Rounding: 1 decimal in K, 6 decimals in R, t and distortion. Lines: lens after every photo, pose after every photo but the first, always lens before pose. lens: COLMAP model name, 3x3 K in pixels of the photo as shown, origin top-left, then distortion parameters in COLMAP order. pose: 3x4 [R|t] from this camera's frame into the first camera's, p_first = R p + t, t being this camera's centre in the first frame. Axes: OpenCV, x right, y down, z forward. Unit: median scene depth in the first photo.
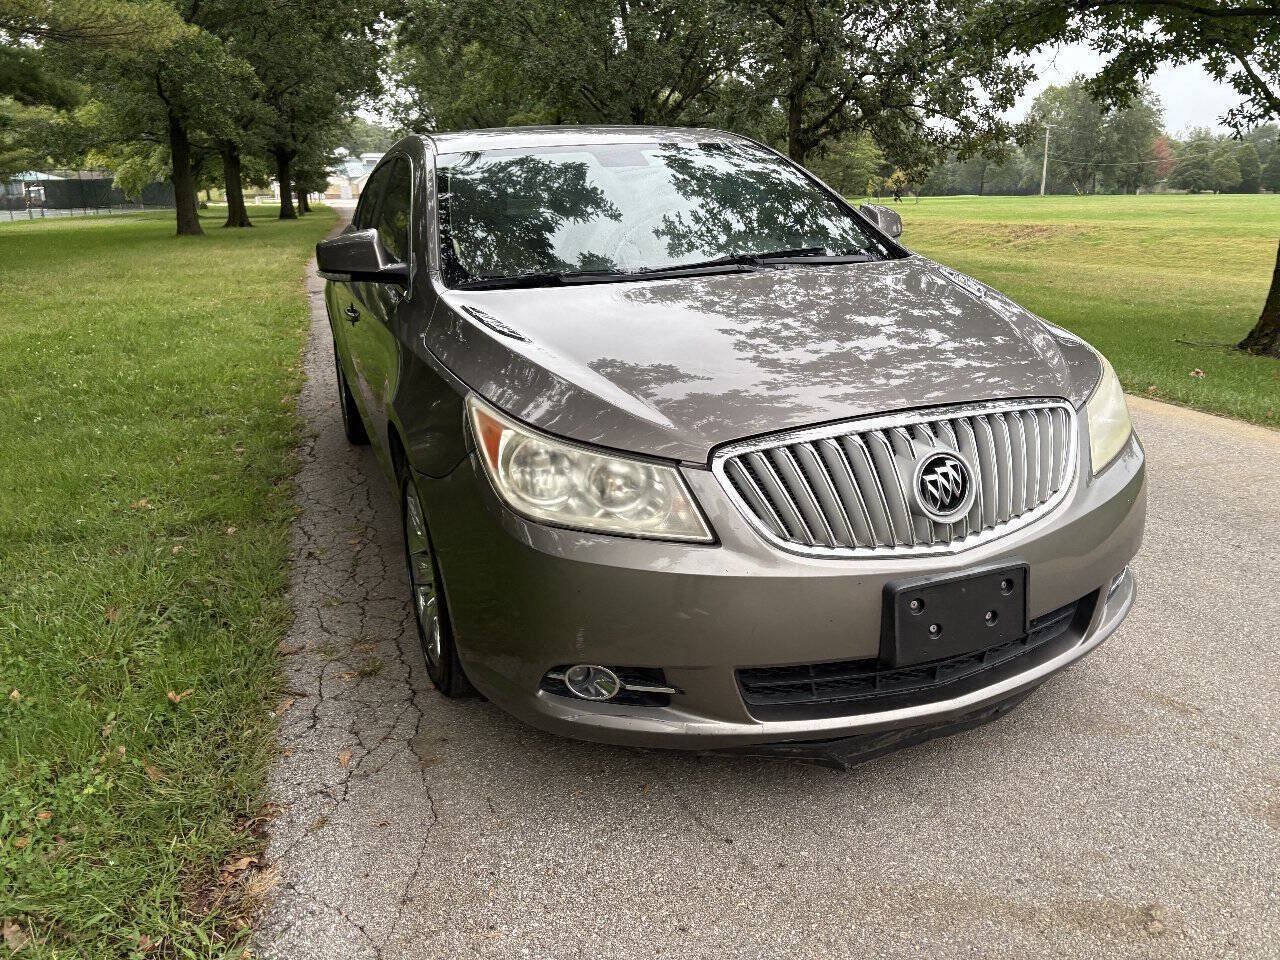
lens RADIAL K [[997.2, 0, 634.9], [0, 997.2, 479.7], [0, 0, 1]] dist [0.043222, -0.051557]
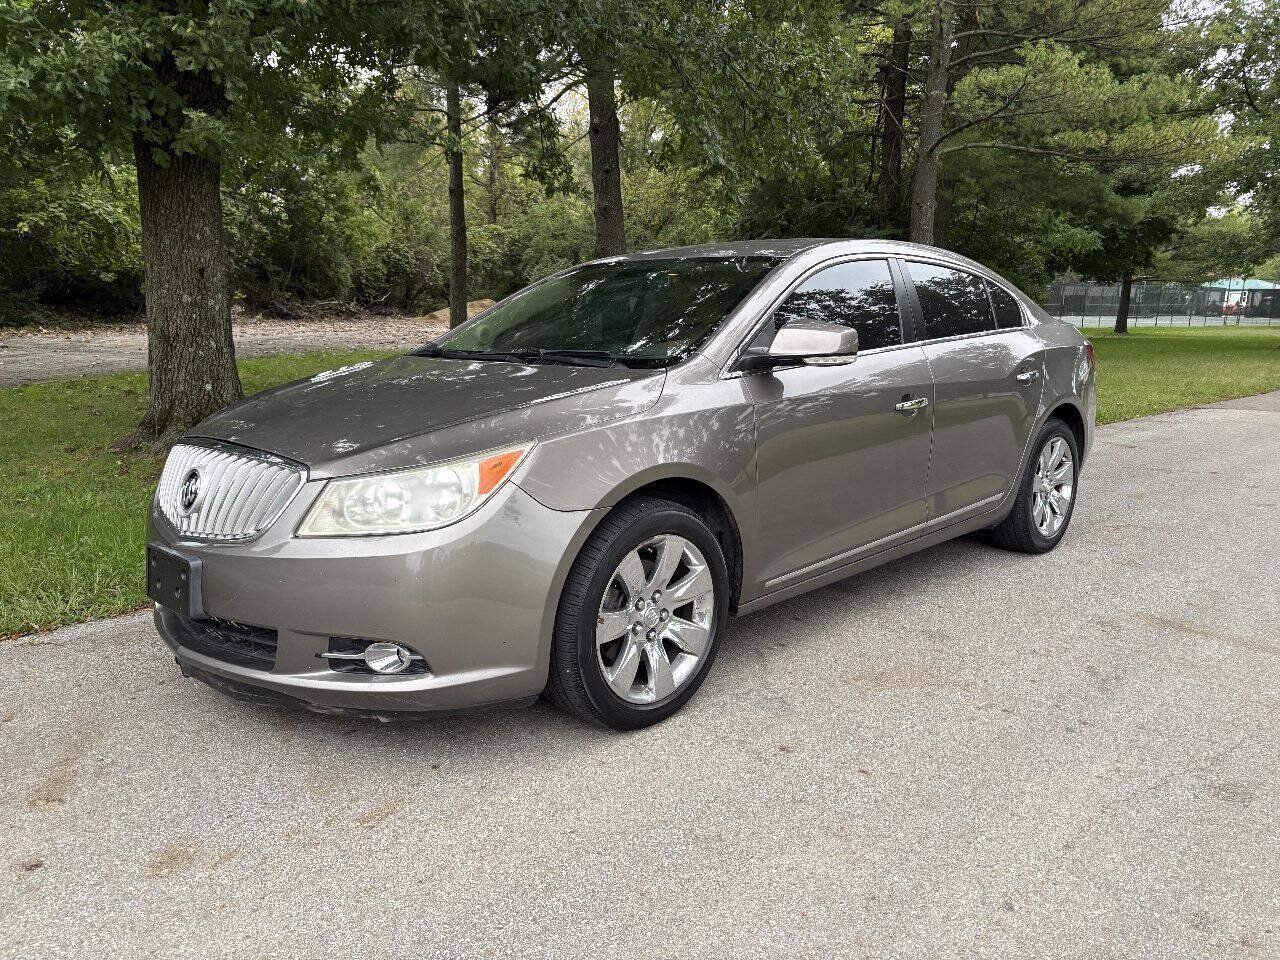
lens RADIAL K [[990.7, 0, 640.0], [0, 990.7, 480.0], [0, 0, 1]] dist [0.024835, -0.007875]
pose [[0.412690, 0.189547, -0.890932, 1.855149], [-0.275797, 0.958198, 0.076106, -0.299869], [0.868115, 0.214307, 0.447715, 0.916271]]
